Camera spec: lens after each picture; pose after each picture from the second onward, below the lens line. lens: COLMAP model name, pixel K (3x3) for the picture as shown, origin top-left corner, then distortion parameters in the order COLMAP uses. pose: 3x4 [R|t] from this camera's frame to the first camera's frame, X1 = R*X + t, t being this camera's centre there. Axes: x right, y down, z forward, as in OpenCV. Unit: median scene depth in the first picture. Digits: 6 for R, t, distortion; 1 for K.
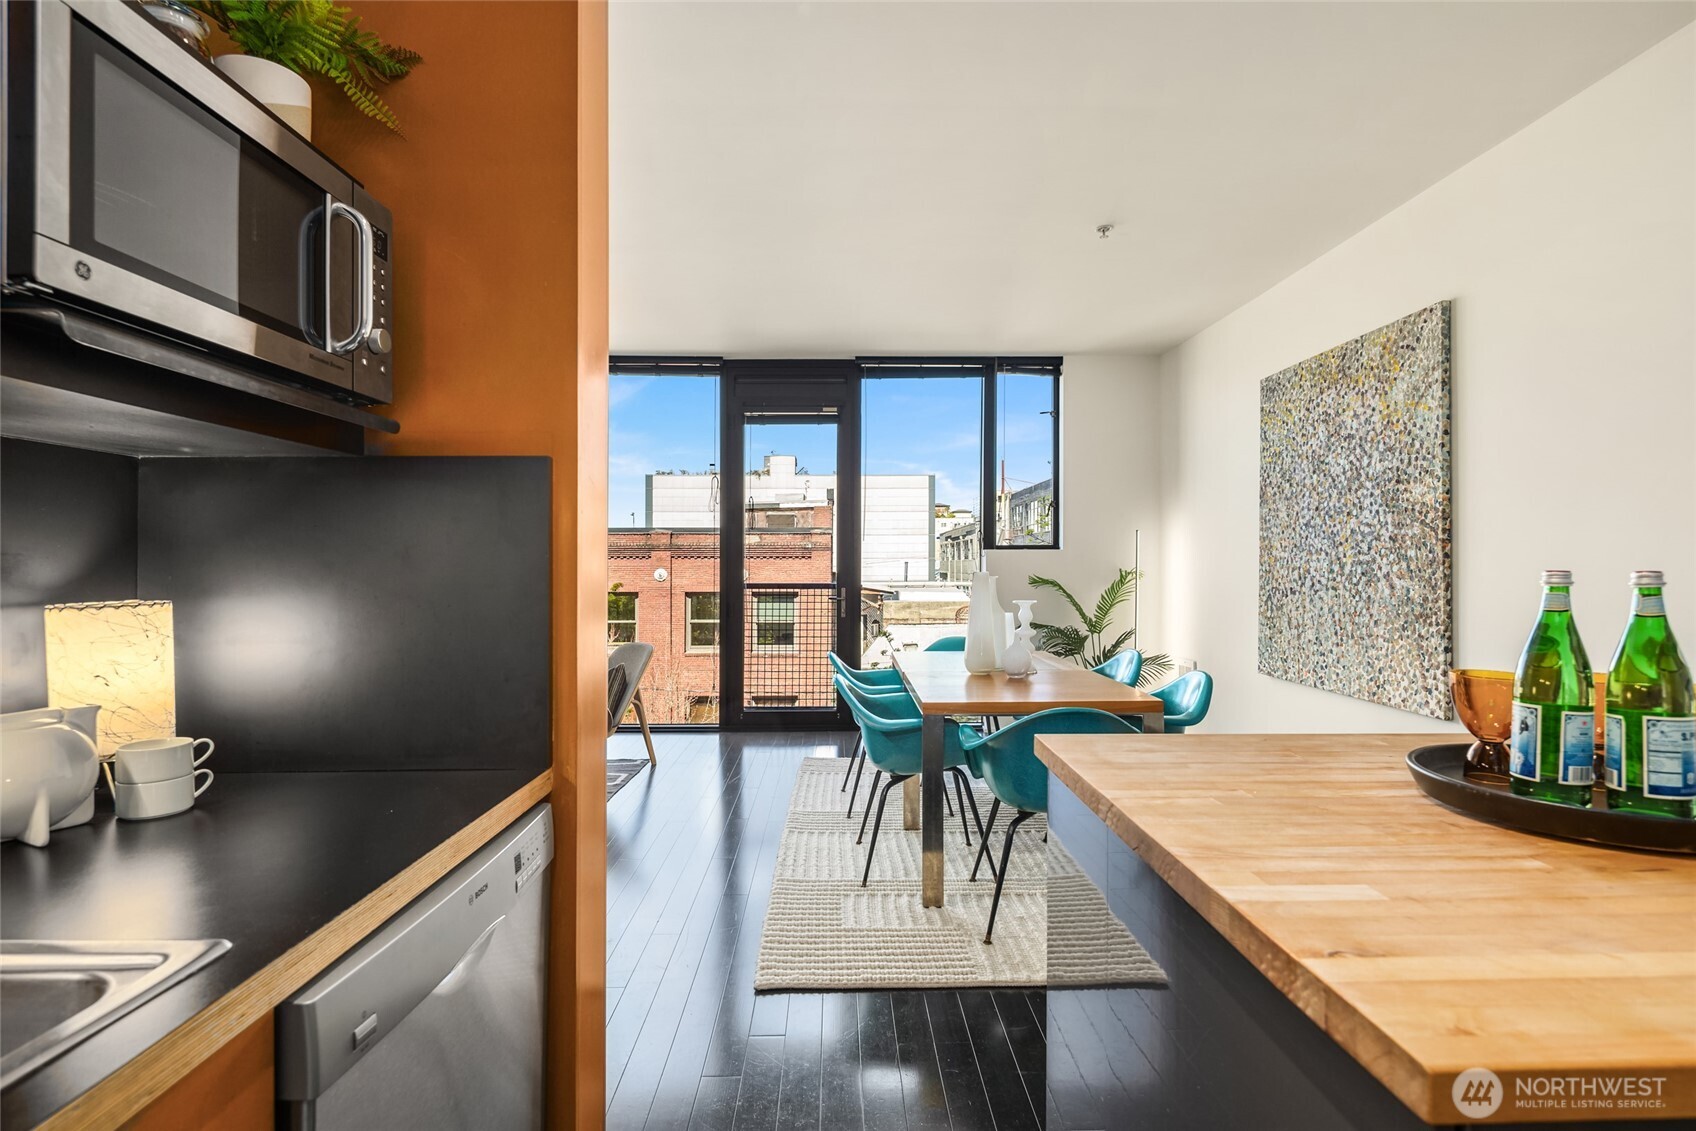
lens RADIAL K [[839.5, 0, 862.3], [0, 839.5, 569.6], [0, 0, 1]] dist [0.013194, -0.008672]
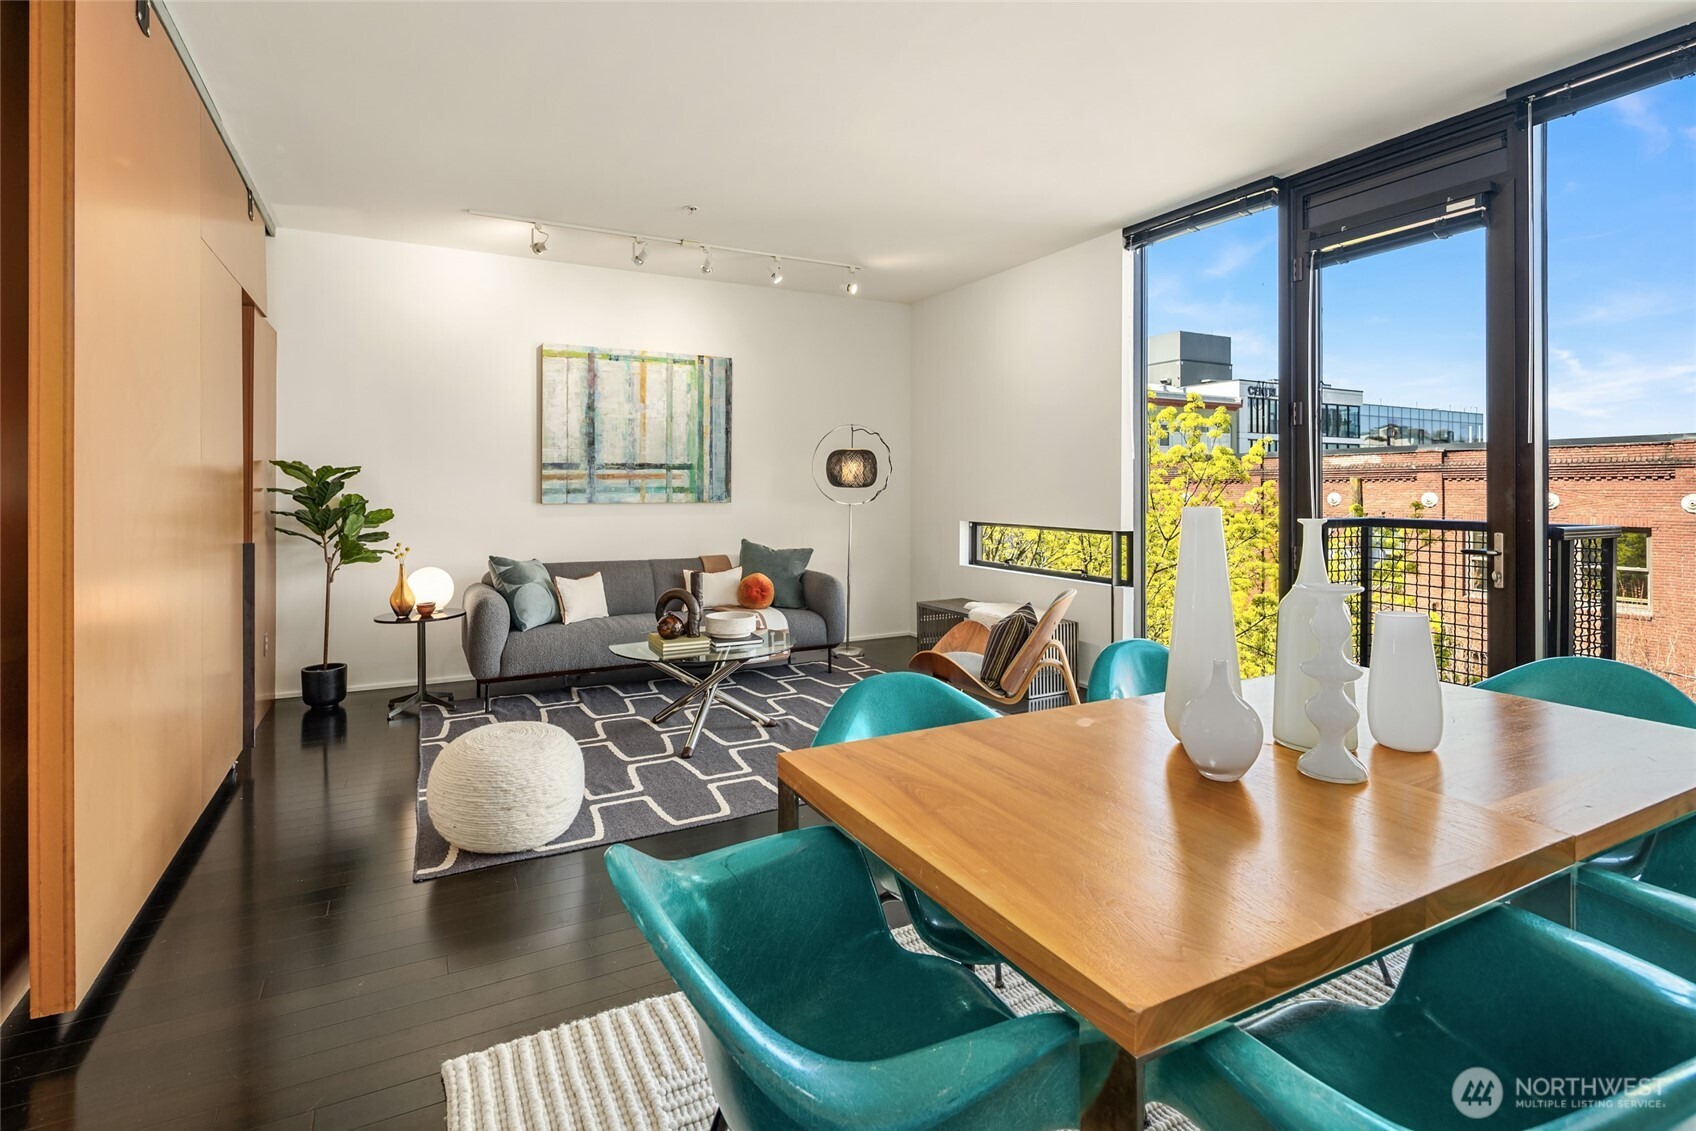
lens RADIAL K [[839.5, 0, 846.0], [0, 839.5, 472.8], [0, 0, 1]] dist [0.013194, -0.008672]
pose [[0.441071, -0.015769, -0.897334, 0.274970], [-0.006167, 0.999769, -0.020600, -0.001137], [0.897451, 0.014620, 0.440872, 0.395356]]
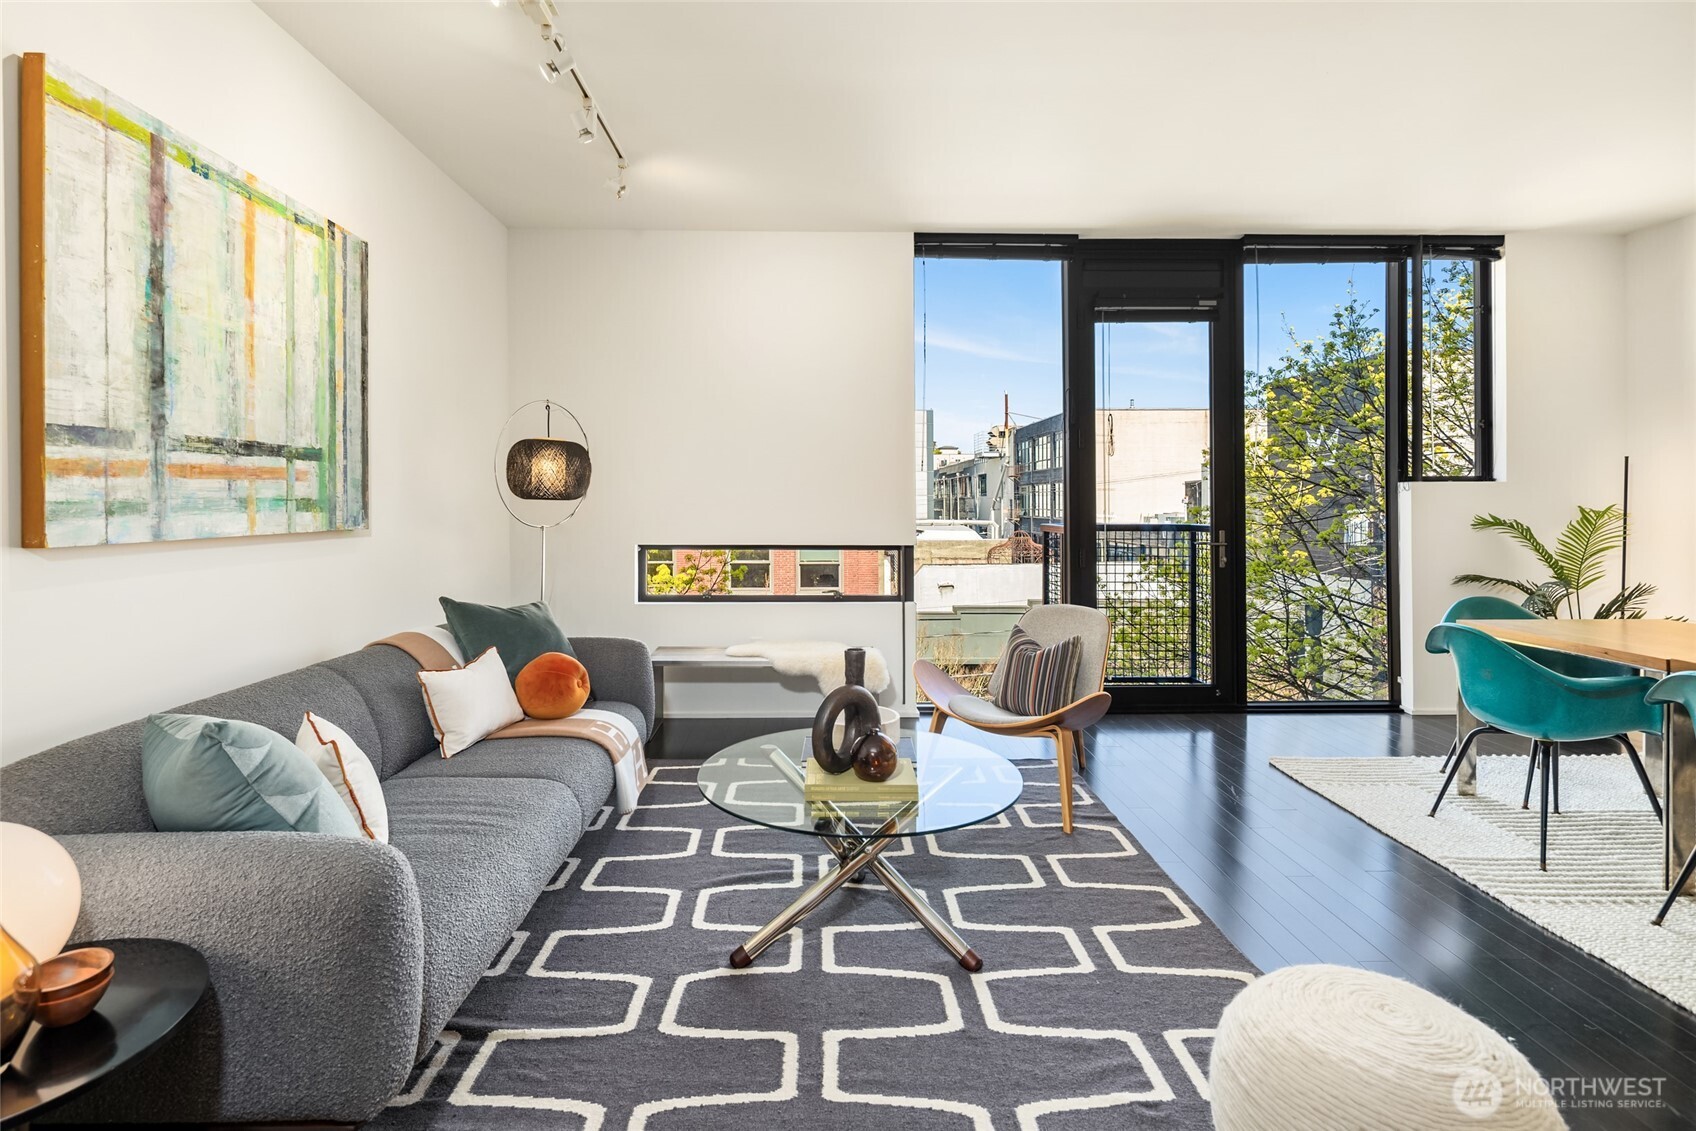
lens RADIAL K [[839.5, 0, 824.9], [0, 839.5, 505.7], [0, 0, 1]] dist [0.013194, -0.008672]
pose [[0.999982, 0.001924, -0.005695, -0.385124], [-0.001933, 0.999997, -0.001558, 0.000545], [0.005692, 0.001569, 0.999983, 0.211658]]
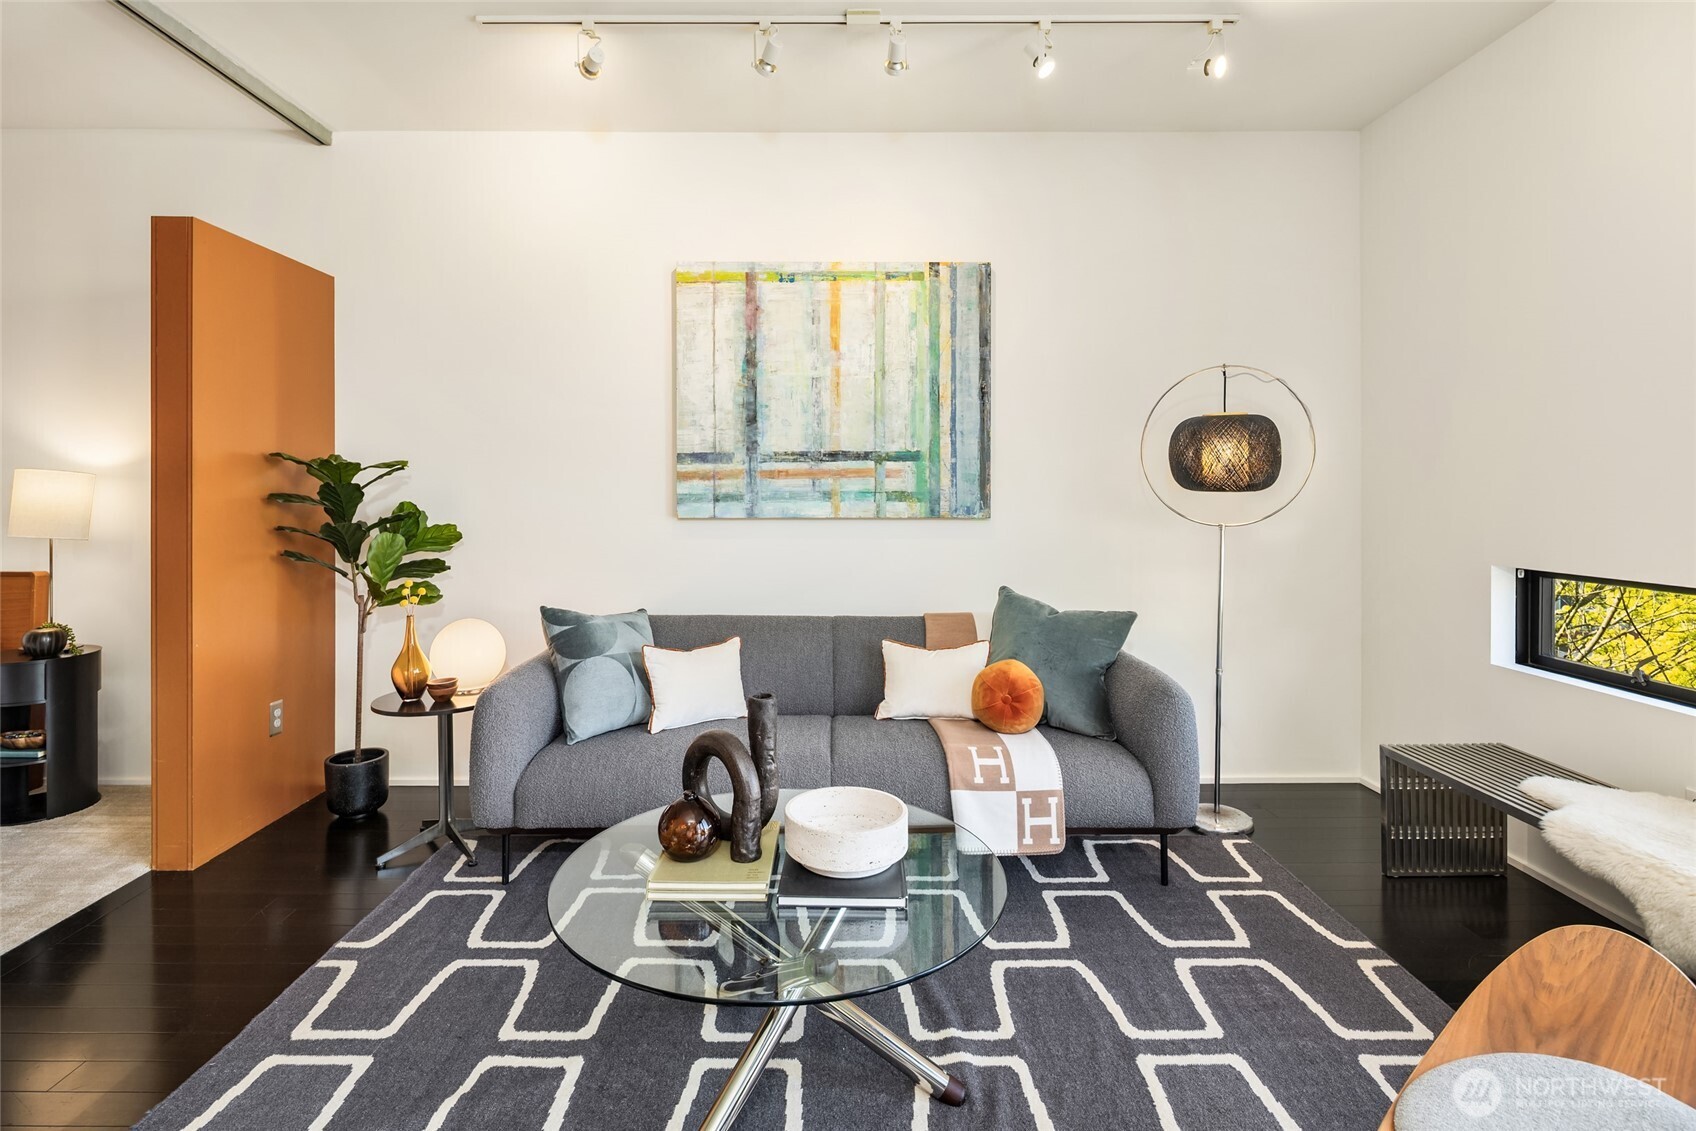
lens RADIAL K [[839.5, 0, 829.1], [0, 839.5, 497.5], [0, 0, 1]] dist [0.013194, -0.008672]
pose [[-0.020754, 0.006196, -0.999765, -0.100642], [-0.005103, 0.999967, 0.006304, -0.002371], [0.999772, 0.005233, -0.020722, 0.610010]]
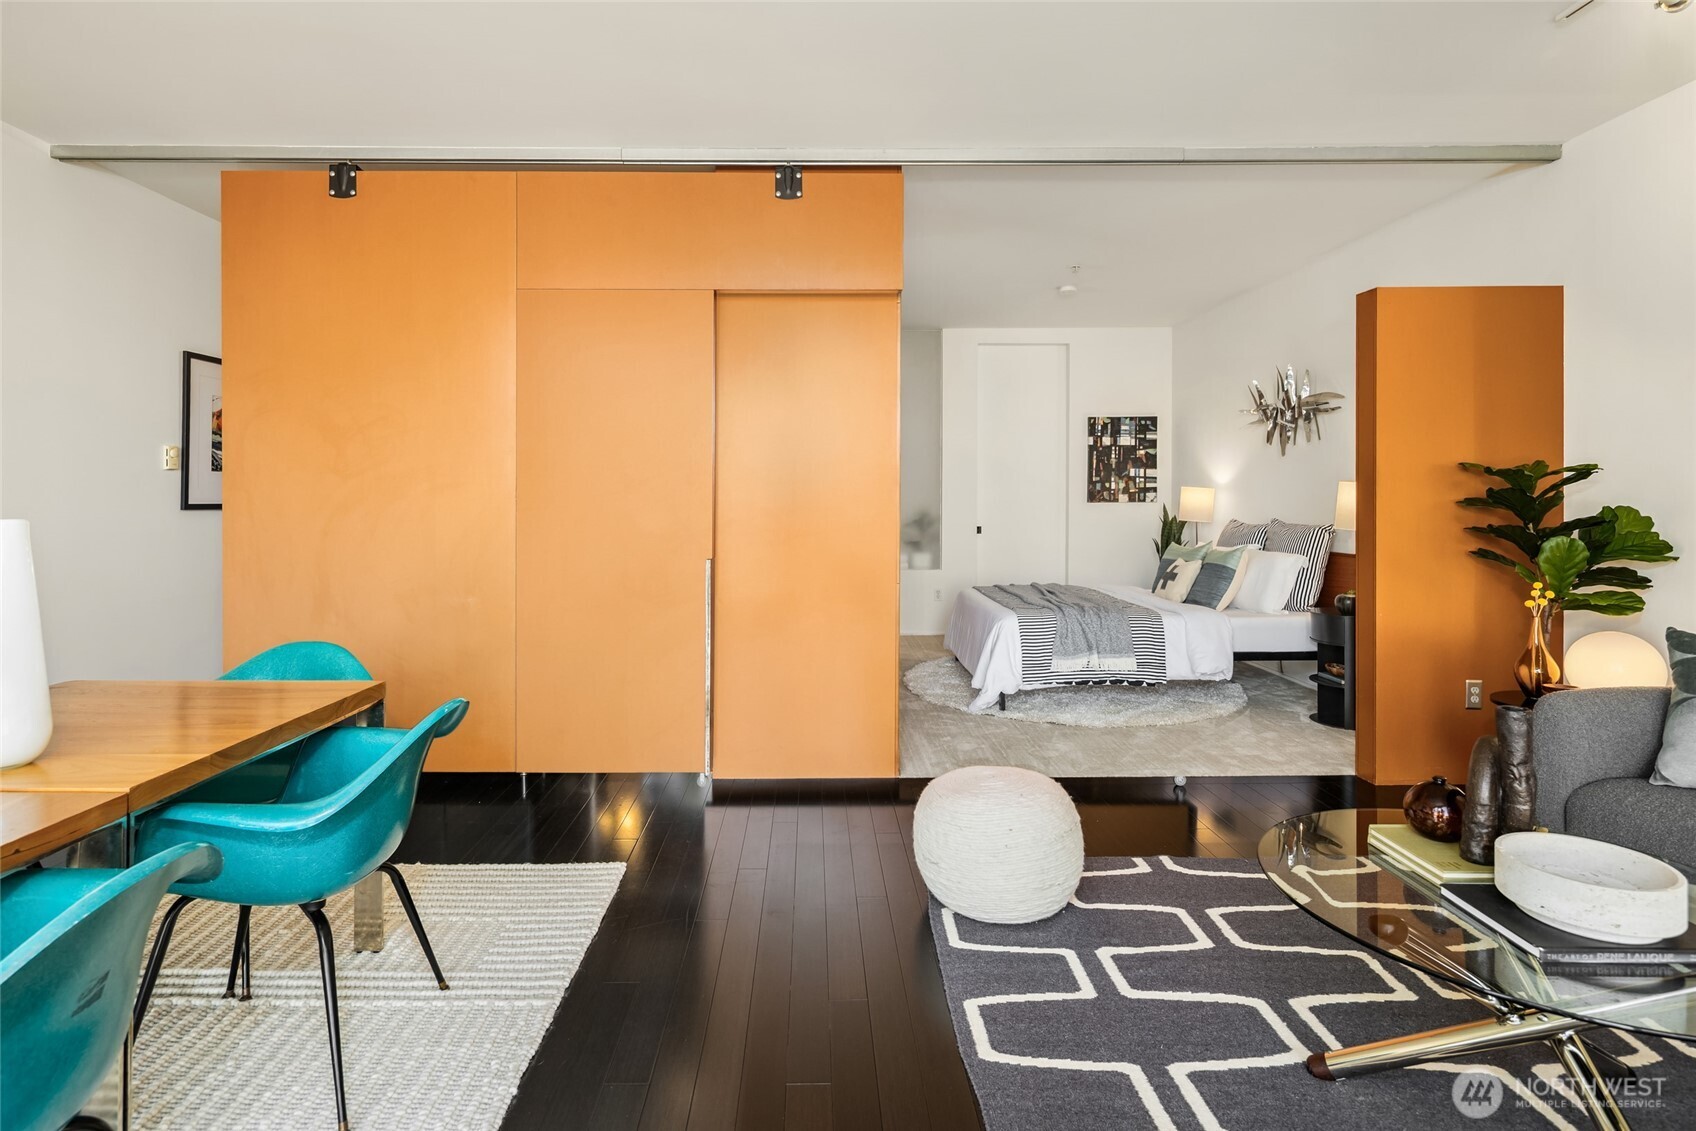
lens RADIAL K [[839.5, 0, 819.7], [0, 839.5, 502.0], [0, 0, 1]] dist [0.013194, -0.008672]
pose [[-0.999881, 0.003905, 0.014938, -0.158744], [0.004022, 0.999961, 0.007822, -0.003594], [-0.014907, 0.007881, -0.999858, 0.848402]]
